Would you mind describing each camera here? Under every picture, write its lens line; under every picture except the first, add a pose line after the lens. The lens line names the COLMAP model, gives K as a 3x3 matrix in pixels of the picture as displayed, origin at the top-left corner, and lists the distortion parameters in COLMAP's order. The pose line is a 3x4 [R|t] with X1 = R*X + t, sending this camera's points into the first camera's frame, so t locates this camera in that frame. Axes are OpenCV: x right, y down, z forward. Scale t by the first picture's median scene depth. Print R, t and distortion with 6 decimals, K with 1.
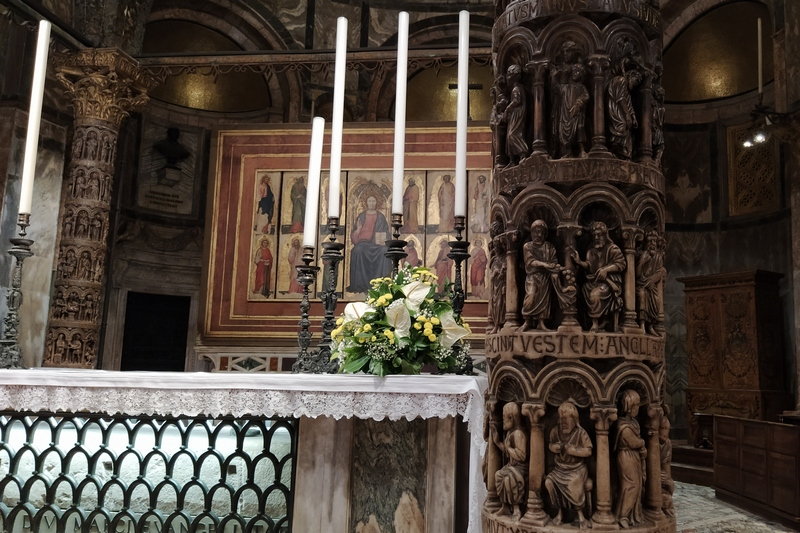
lens RADIAL K [[724.8, 0, 455.6], [0, 724.8, 267.2], [0, 0, 1]] dist [0.105048, -0.166154]
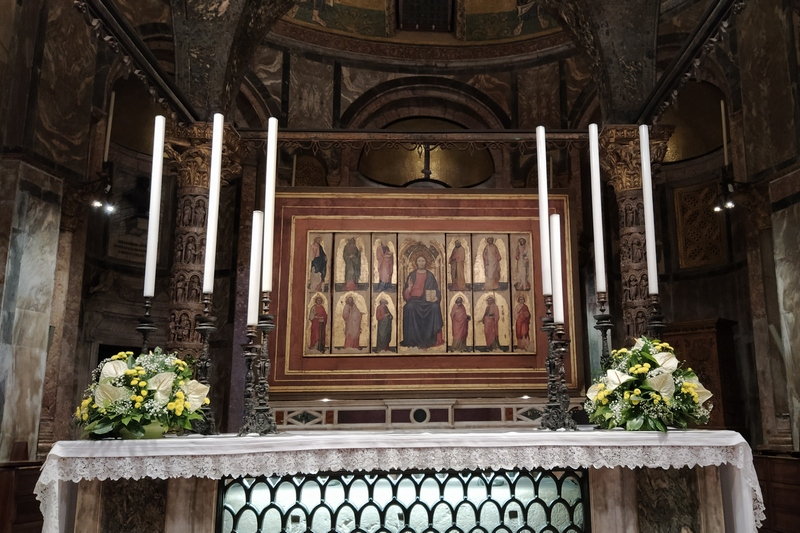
lens RADIAL K [[724.8, 0, 455.6], [0, 724.8, 267.2], [0, 0, 1]] dist [0.105048, -0.166154]
pose [[0.987232, 0.002777, 0.159266, -0.237358], [0.005879, 0.998532, -0.053850, -0.023706], [-0.159182, 0.054098, 0.985766, -0.066825]]
